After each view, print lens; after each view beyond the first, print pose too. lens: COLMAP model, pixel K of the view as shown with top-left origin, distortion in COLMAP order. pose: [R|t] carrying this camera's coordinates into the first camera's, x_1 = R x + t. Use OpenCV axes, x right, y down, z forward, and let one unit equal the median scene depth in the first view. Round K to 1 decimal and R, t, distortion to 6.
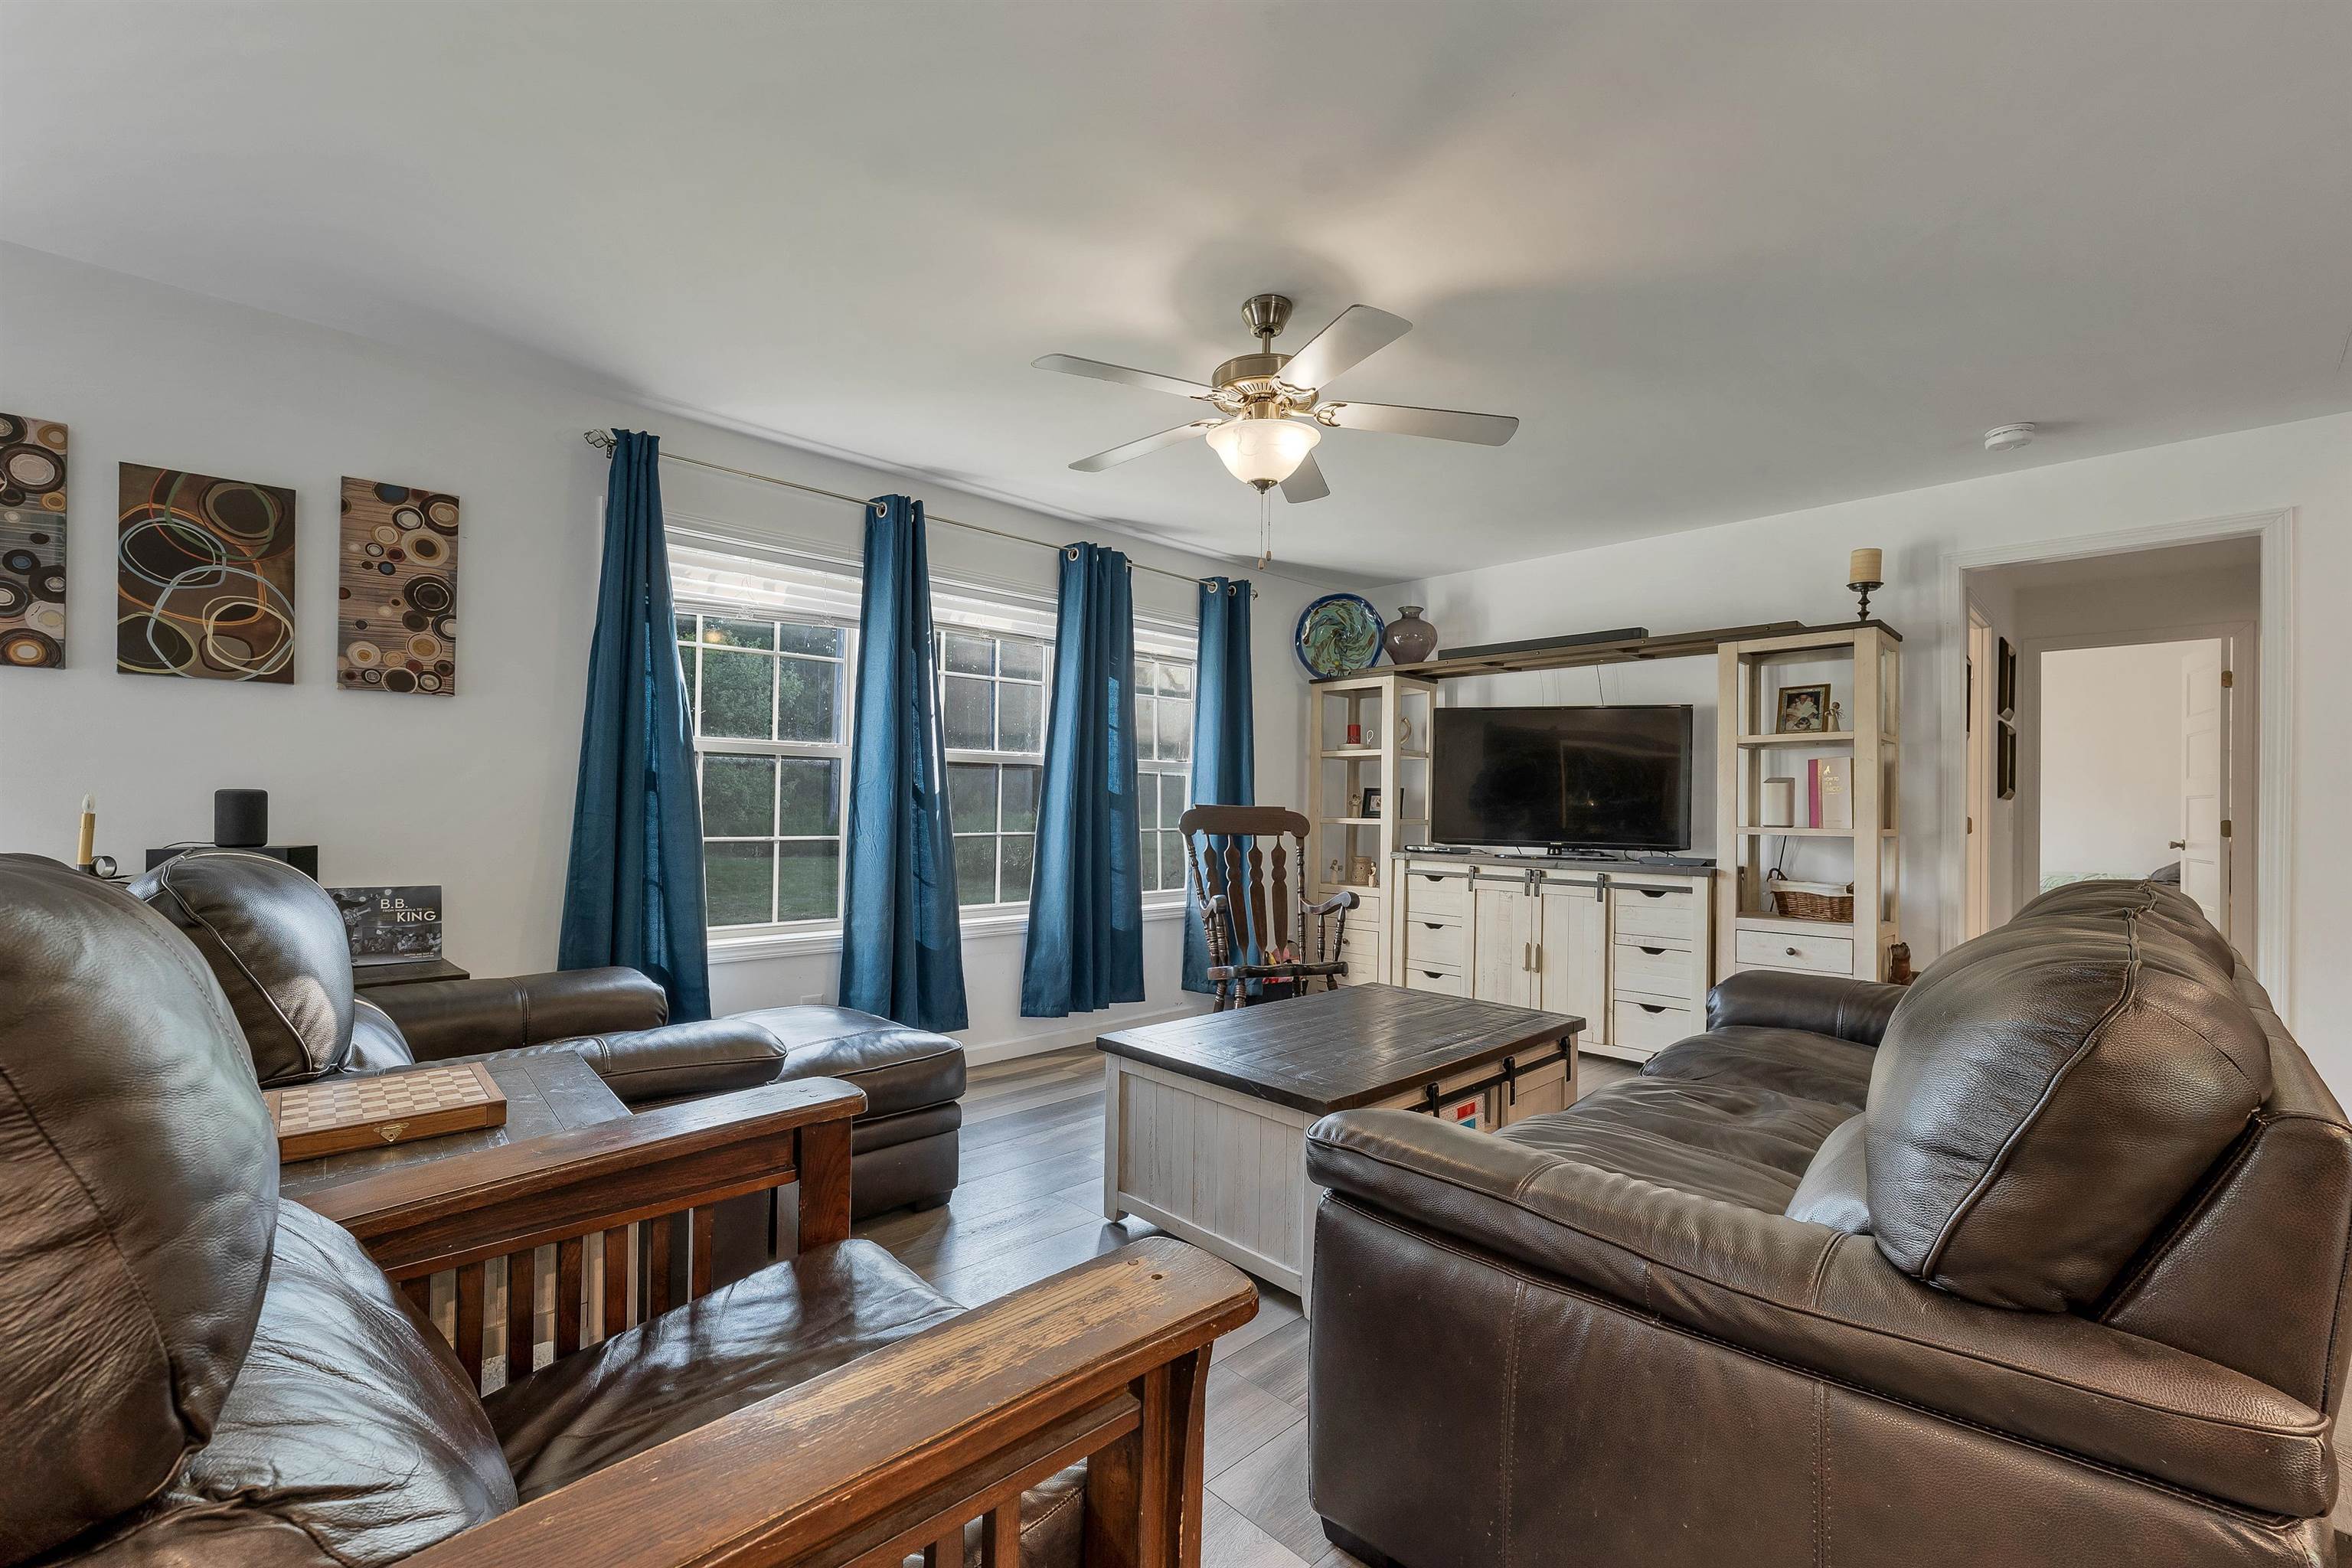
lens RADIAL K [[982.8, 0, 1171.2], [0, 982.8, 791.1], [0, 0, 1]] dist [-0.001733, 0.000090]
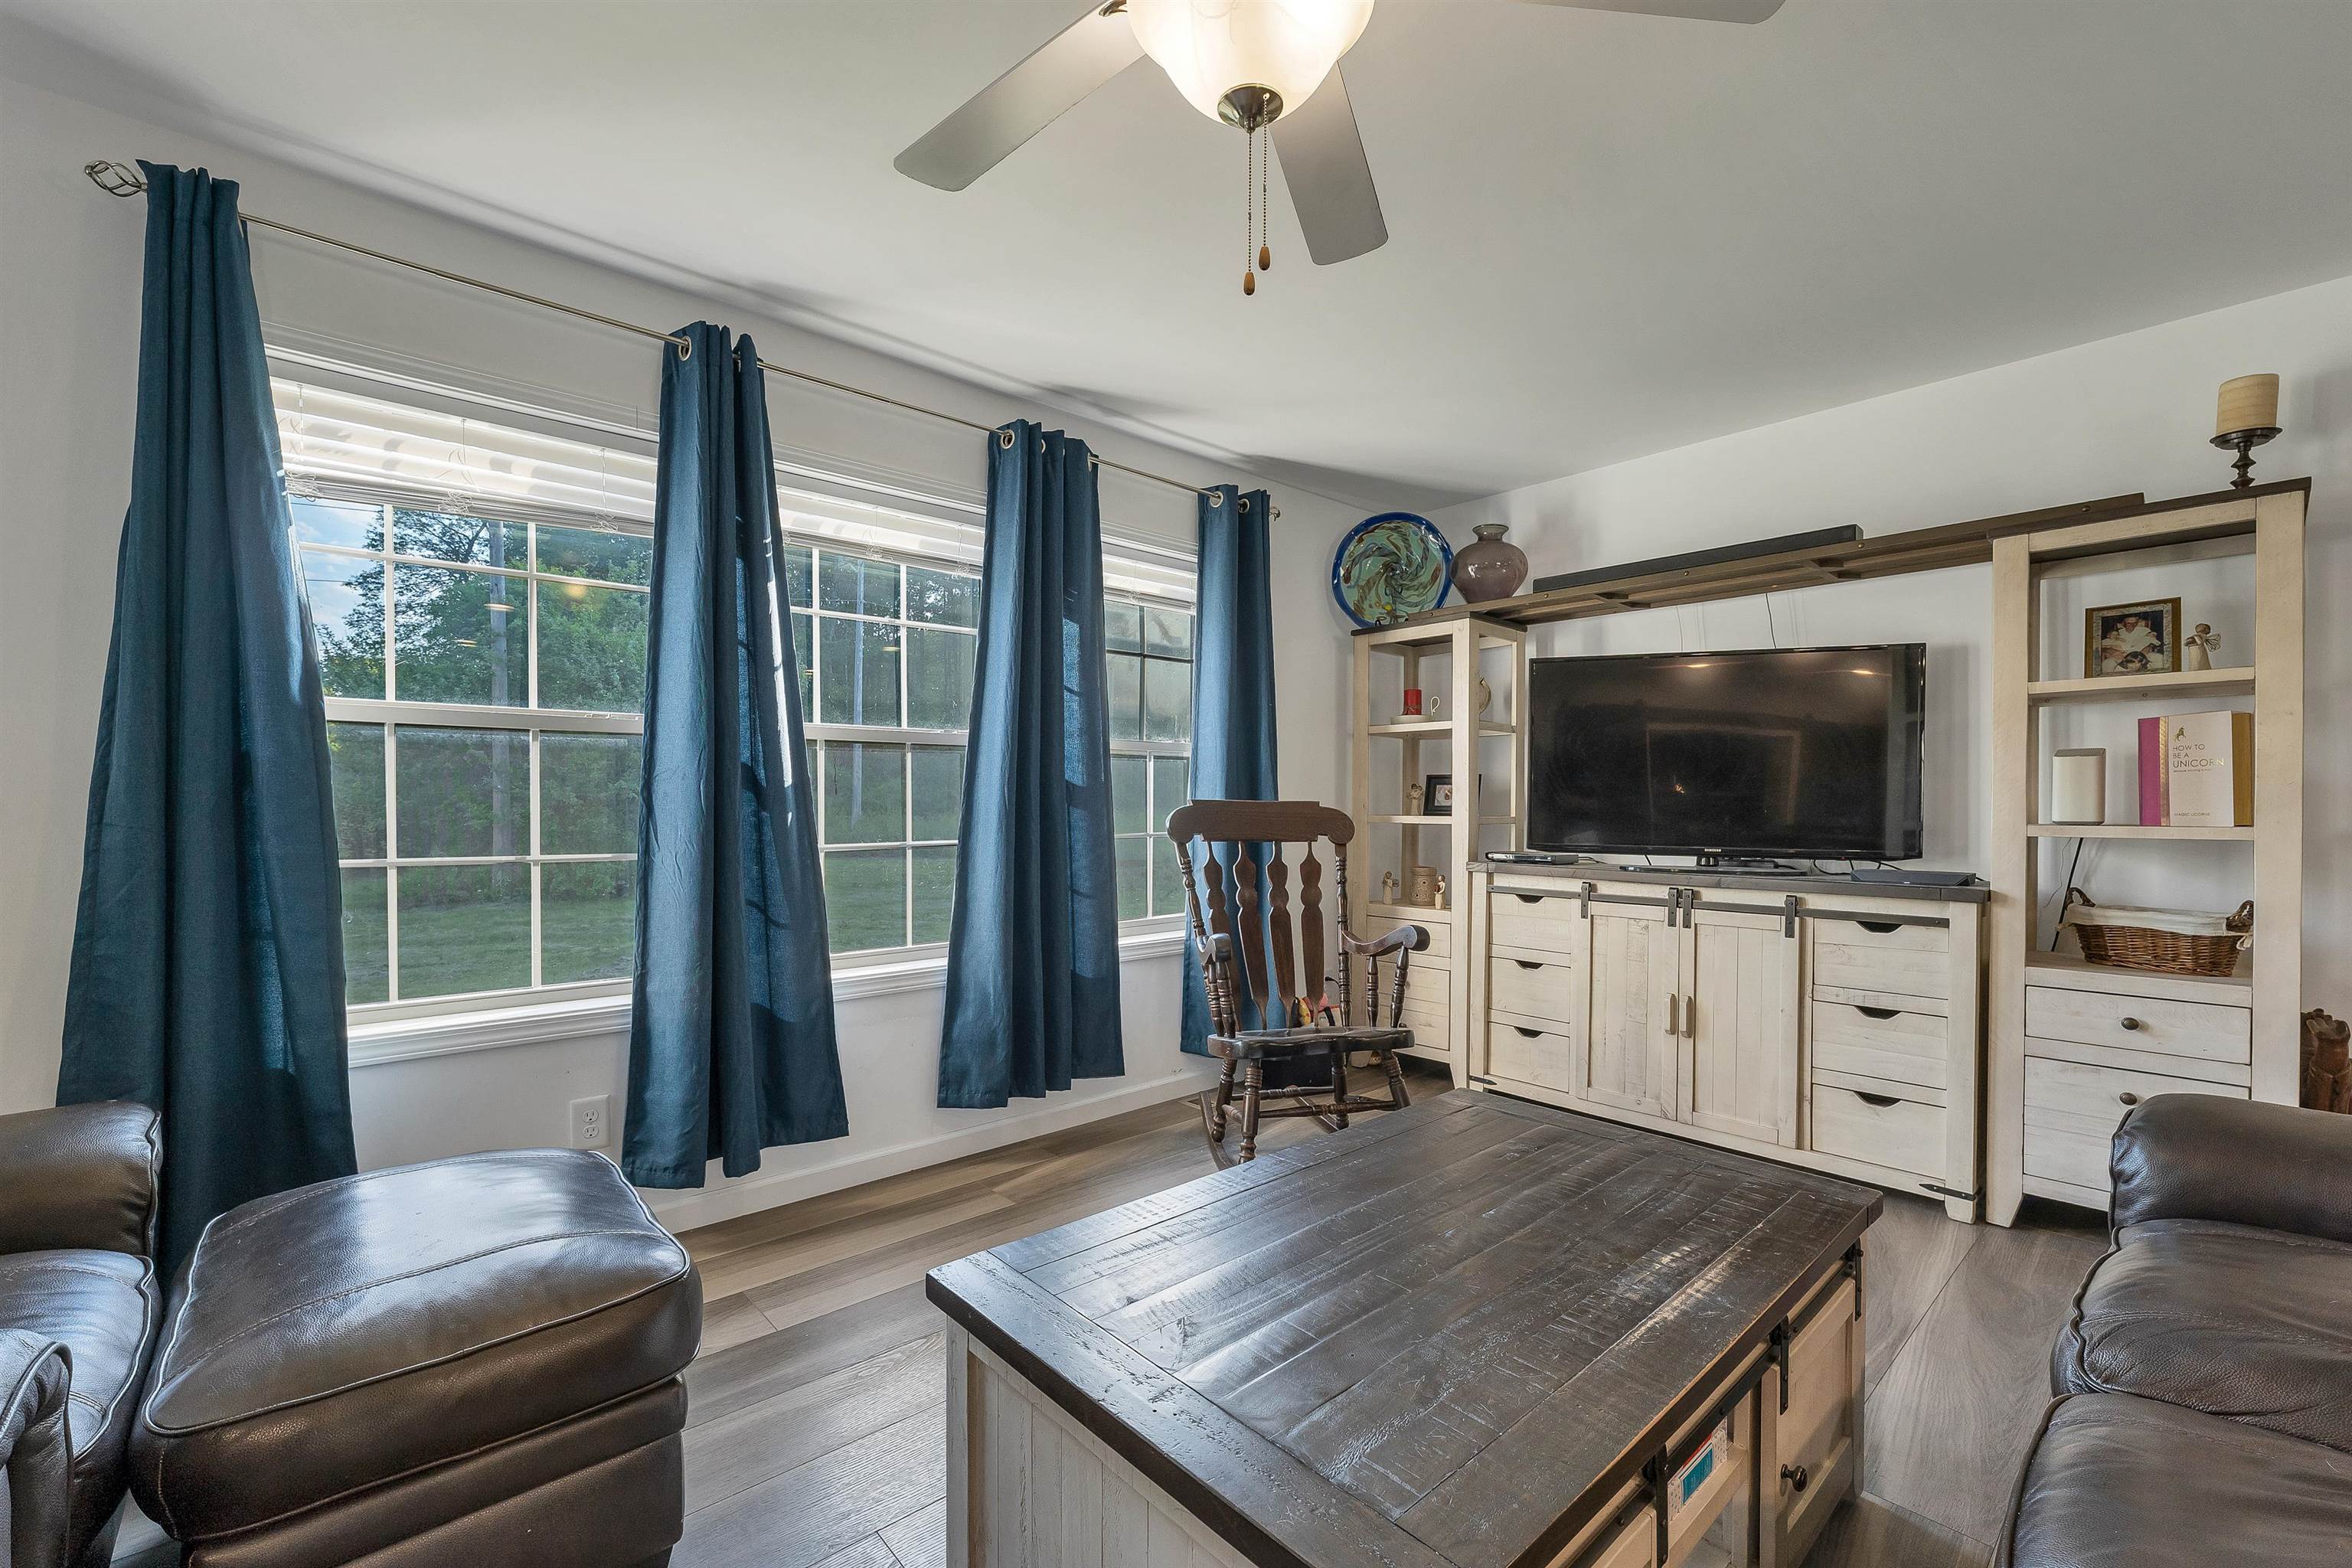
lens RADIAL K [[977.9, 0, 1177.7], [0, 977.9, 800.6], [0, 0, 1]] dist [-0.001190, -0.000024]
pose [[0.999291, -0.010635, -0.036117, 0.041069], [0.011128, 0.999847, 0.013473, 0.005092], [0.035968, -0.013866, 0.999257, 0.303090]]
